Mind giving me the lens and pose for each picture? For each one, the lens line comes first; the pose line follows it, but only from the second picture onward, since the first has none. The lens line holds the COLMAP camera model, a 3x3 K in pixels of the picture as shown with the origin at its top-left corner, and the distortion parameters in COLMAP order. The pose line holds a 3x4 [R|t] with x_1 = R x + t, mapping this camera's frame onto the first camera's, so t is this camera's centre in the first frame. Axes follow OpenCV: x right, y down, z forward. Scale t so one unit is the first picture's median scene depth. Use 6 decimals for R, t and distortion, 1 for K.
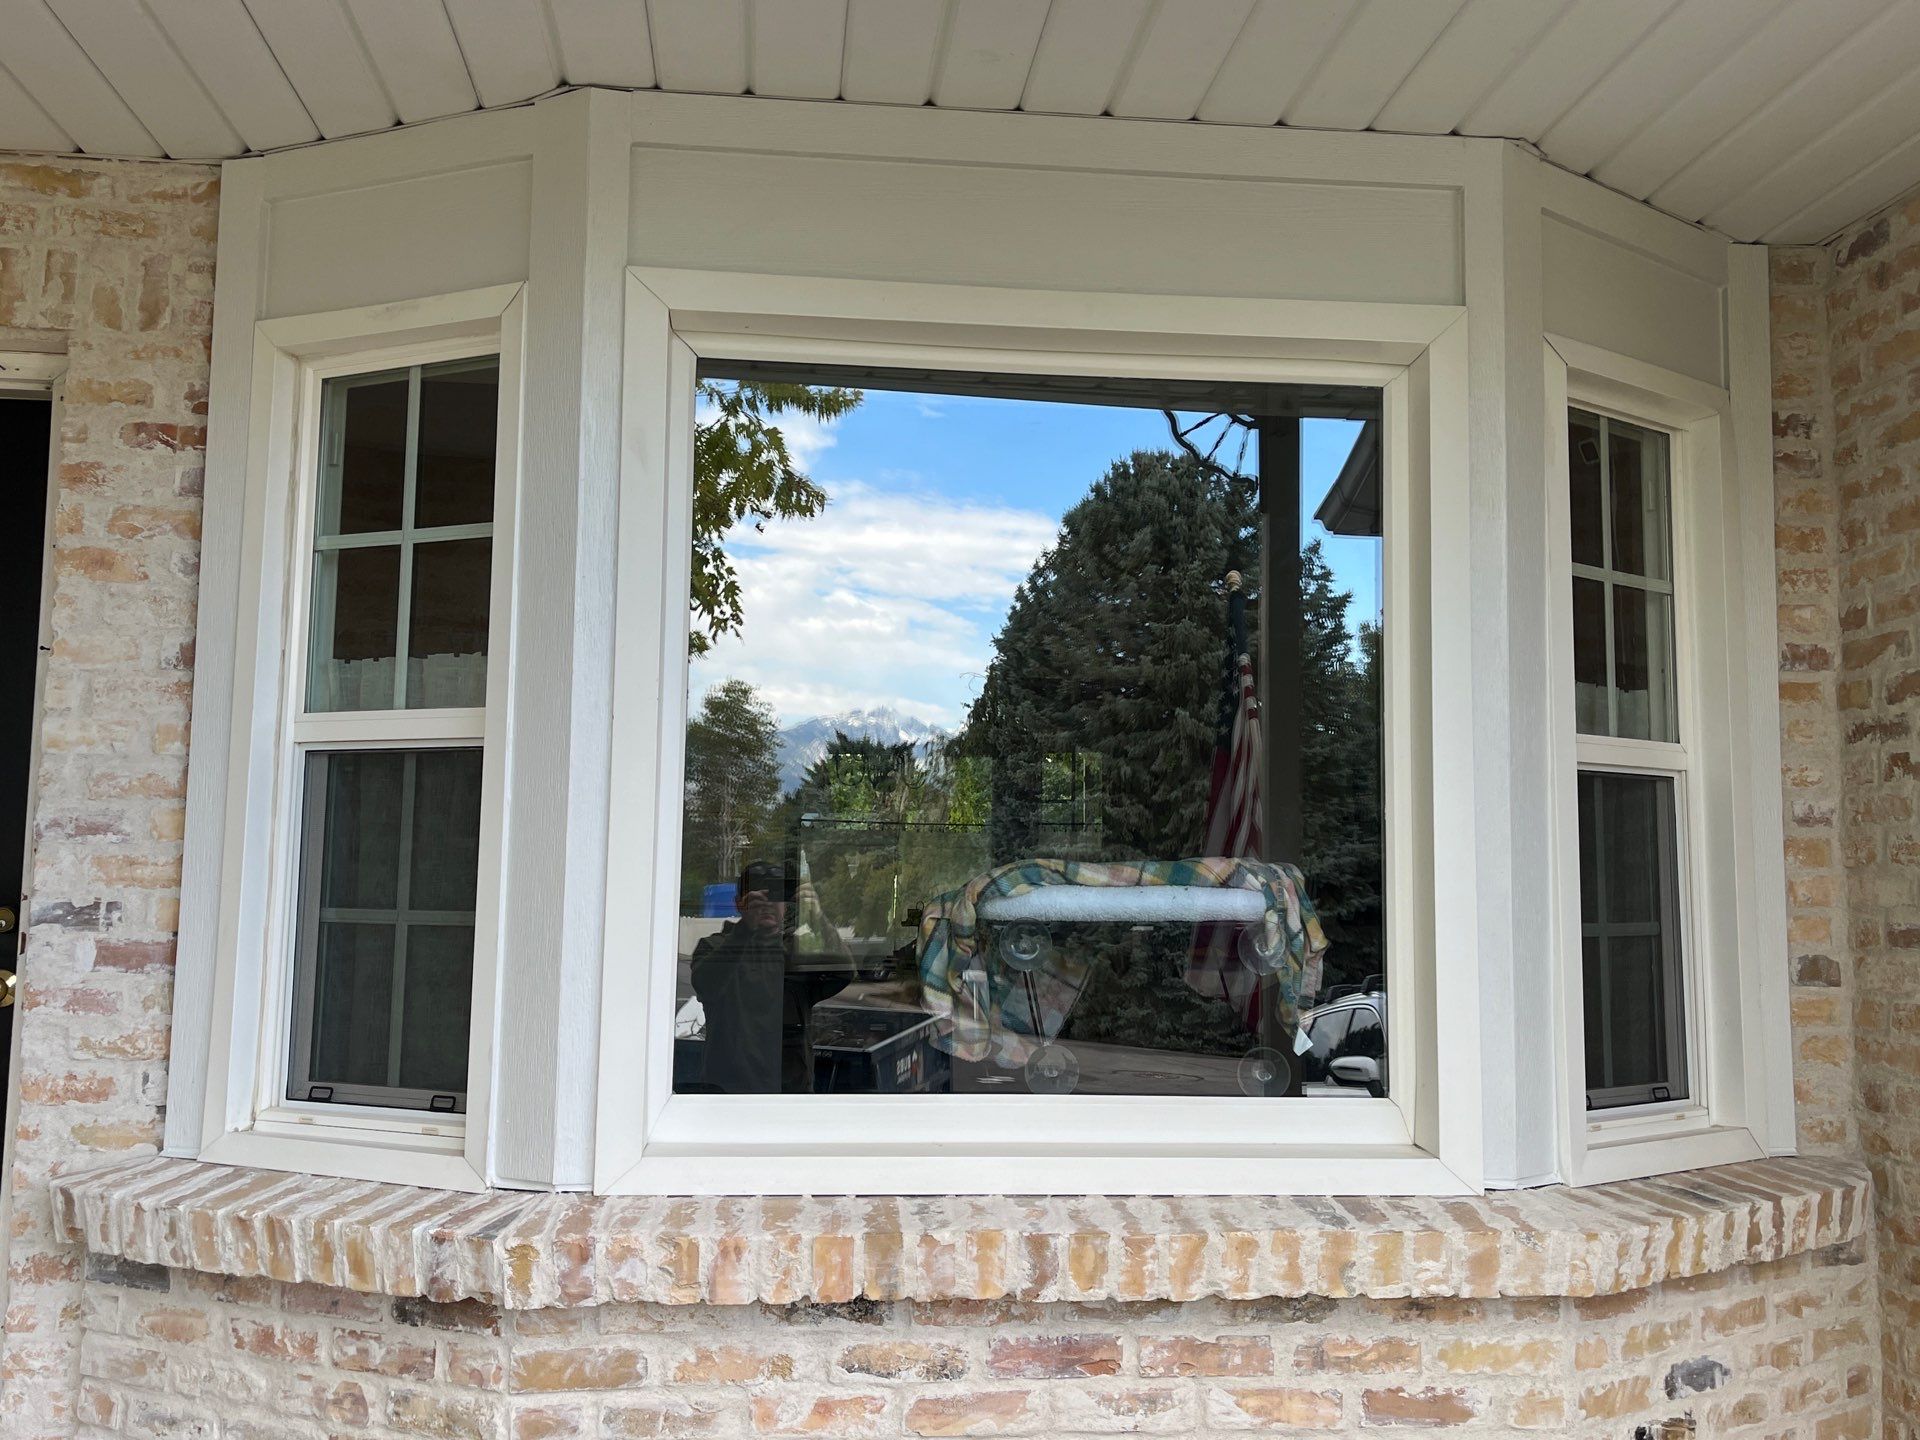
lens RADIAL K [[1740.4, 0, 960.0], [0, 1740.4, 720.0], [0, 0, 1]] dist [0.064605, -0.070929]
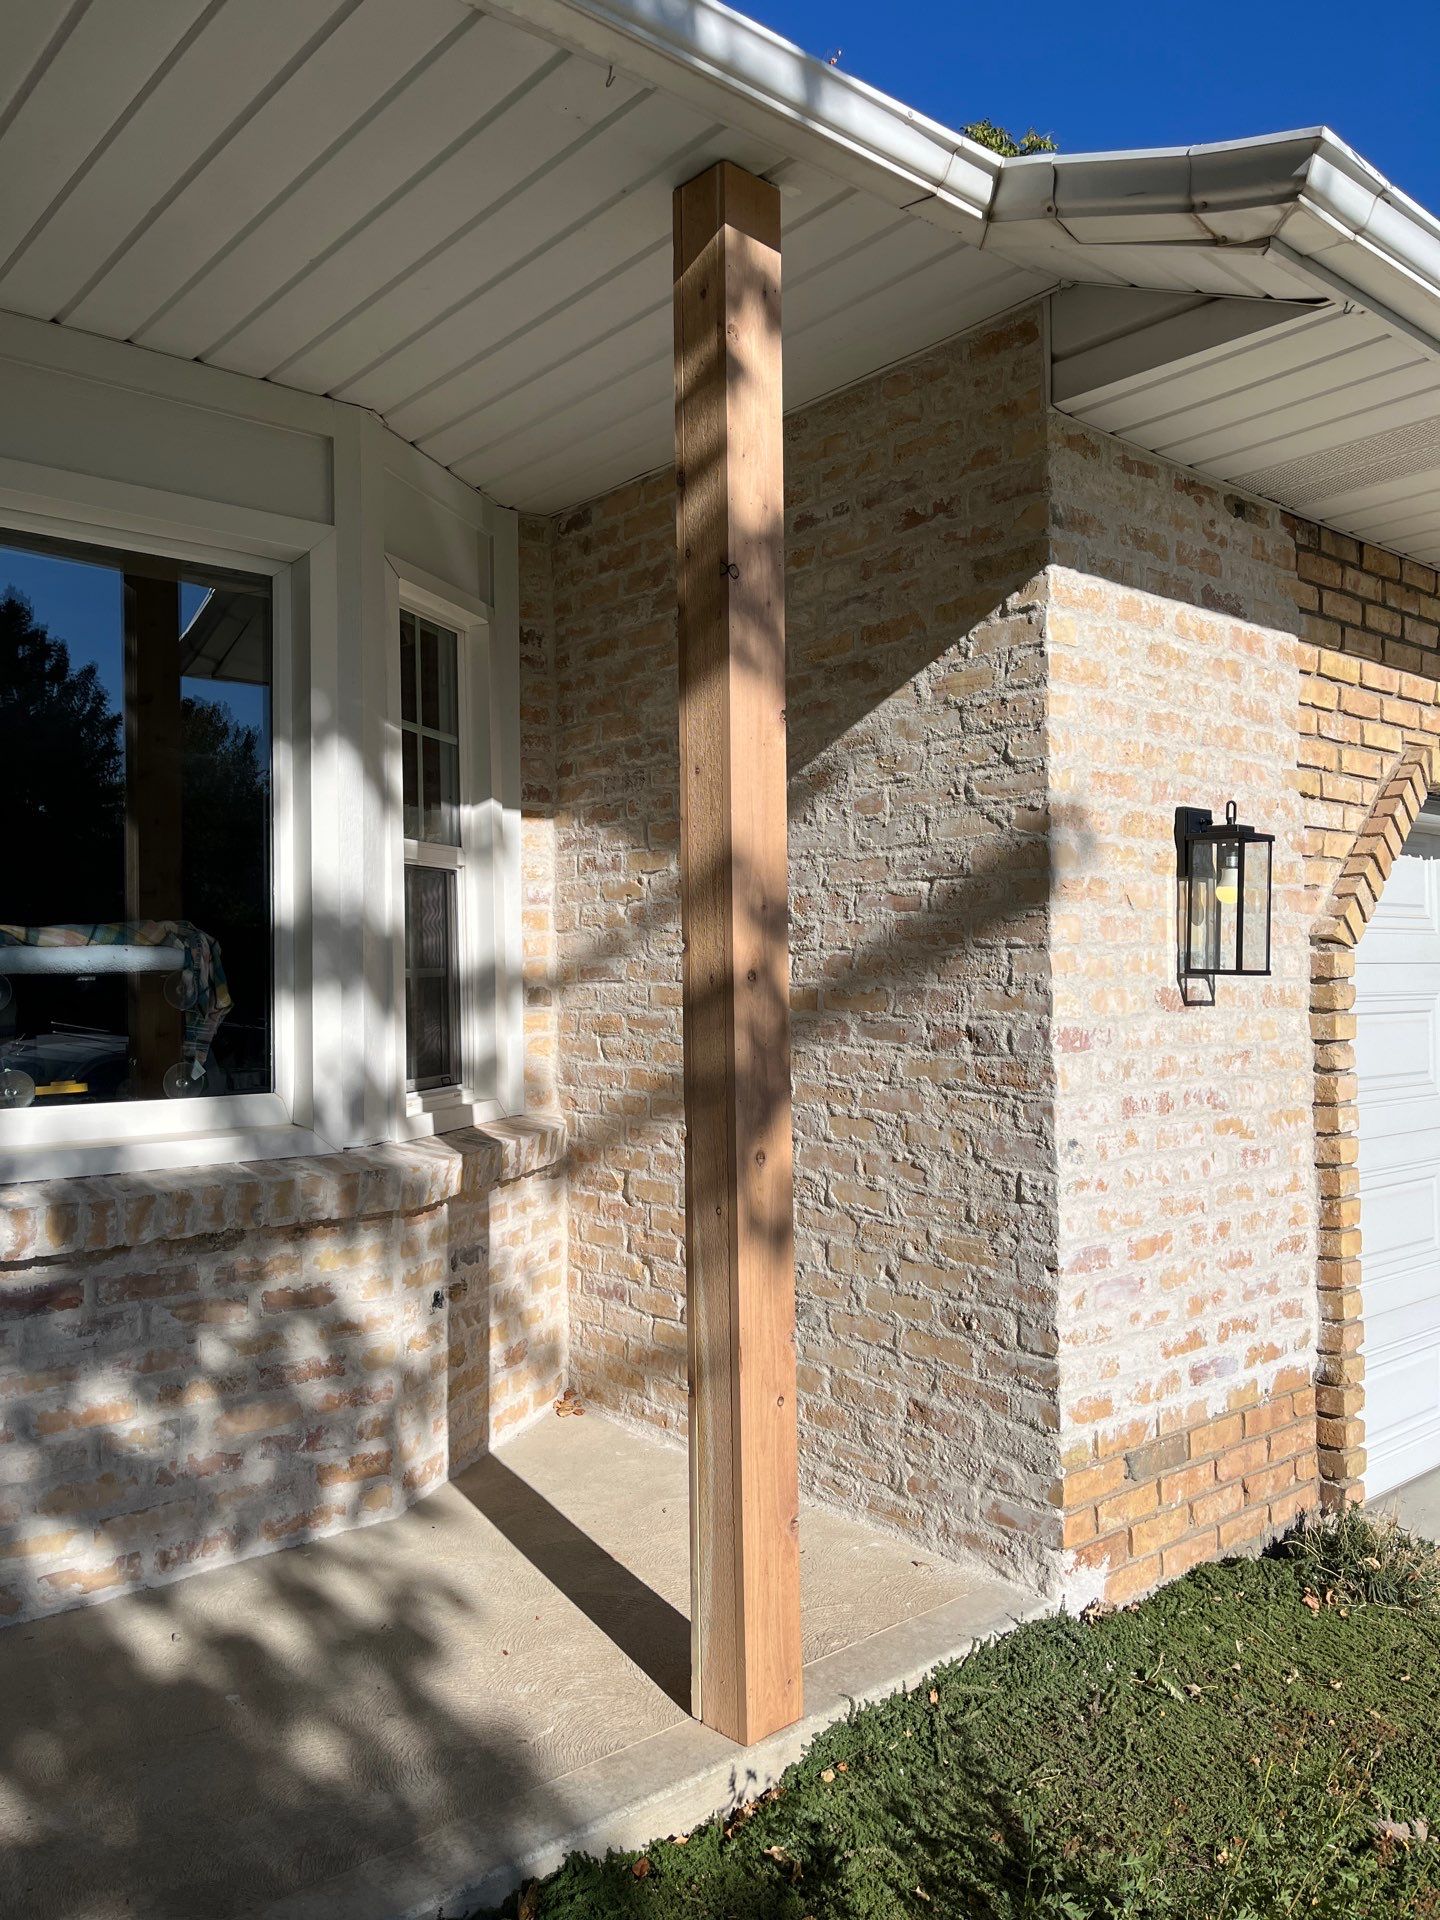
lens RADIAL K [[1458.9, 0, 694.6], [0, 1458.9, 957.2], [0, 0, 1]] dist [0.107608, -0.220498]
pose [[0.825705, -0.014271, 0.563922, -0.134054], [-0.033837, 0.996627, 0.074766, 0.007170], [-0.563087, -0.080816, 0.822437, -0.143405]]
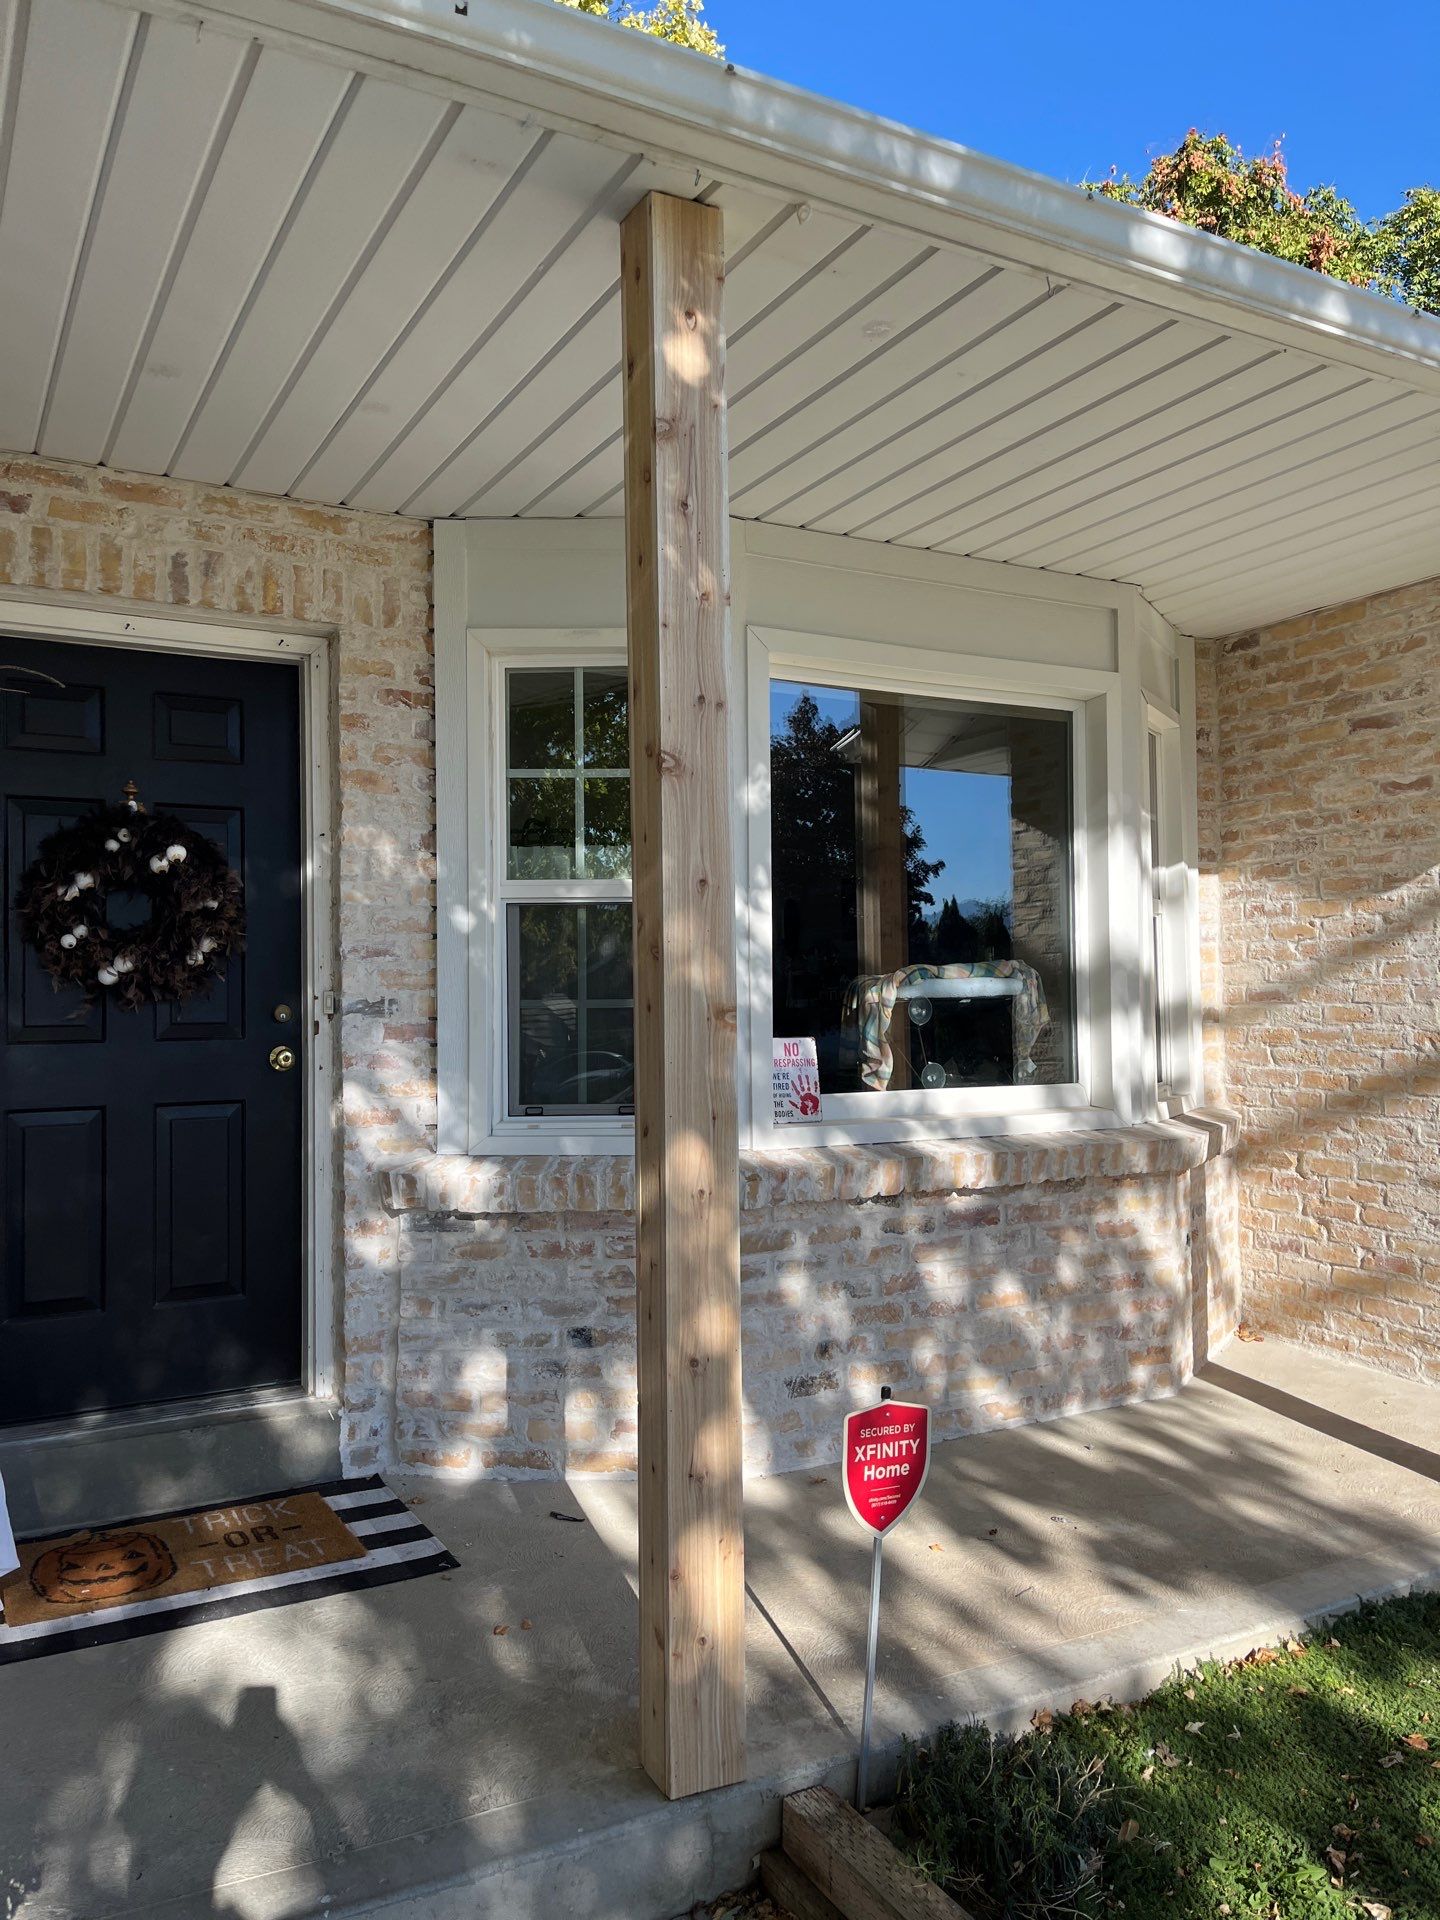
lens RADIAL K [[1454.6, 0, 720.0], [0, 1454.6, 960.0], [0, 0, 1]] dist [0.031734, -0.011931]
pose [[0.919075, -0.013478, 0.393853, -0.708810], [-0.014037, 0.997661, 0.066898, -0.022117], [-0.393834, -0.067013, 0.916736, -0.299754]]
